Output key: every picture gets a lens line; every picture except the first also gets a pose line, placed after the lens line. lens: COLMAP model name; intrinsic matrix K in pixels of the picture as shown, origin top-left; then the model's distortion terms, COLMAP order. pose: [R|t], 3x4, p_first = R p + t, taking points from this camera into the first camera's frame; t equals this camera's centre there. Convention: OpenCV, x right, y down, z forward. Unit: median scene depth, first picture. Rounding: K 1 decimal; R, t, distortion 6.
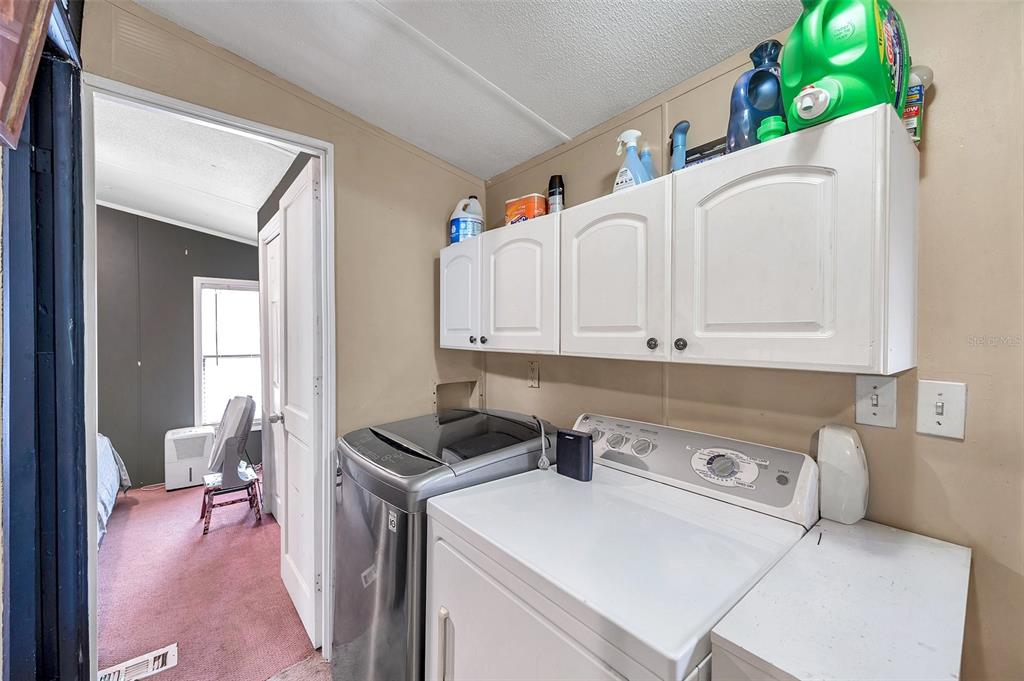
lens RADIAL K [[404.7, 0, 512.0], [0, 404.7, 340.5], [0, 0, 1]] dist [-0.000012, -0.000060]
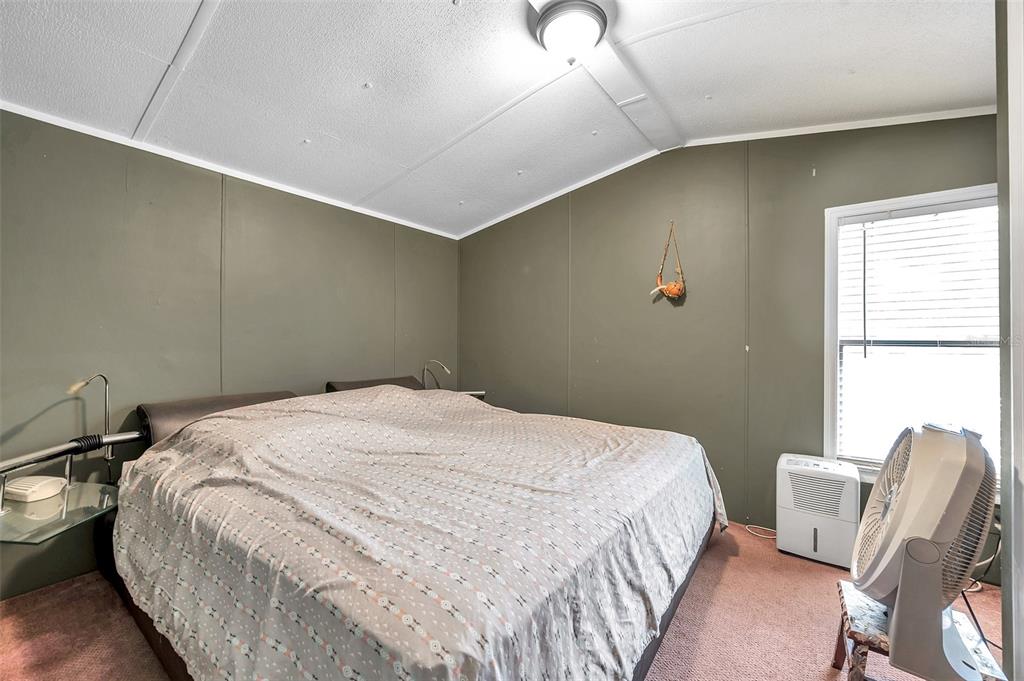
lens RADIAL K [[404.7, 0, 512.0], [0, 404.7, 340.5], [0, 0, 1]] dist [-0.000012, -0.000060]
pose [[0.243284, 0.001938, -0.969953, -0.339363], [-0.015443, 0.999879, -0.001876, 0.053196], [0.969832, 0.015436, 0.243284, 0.434330]]
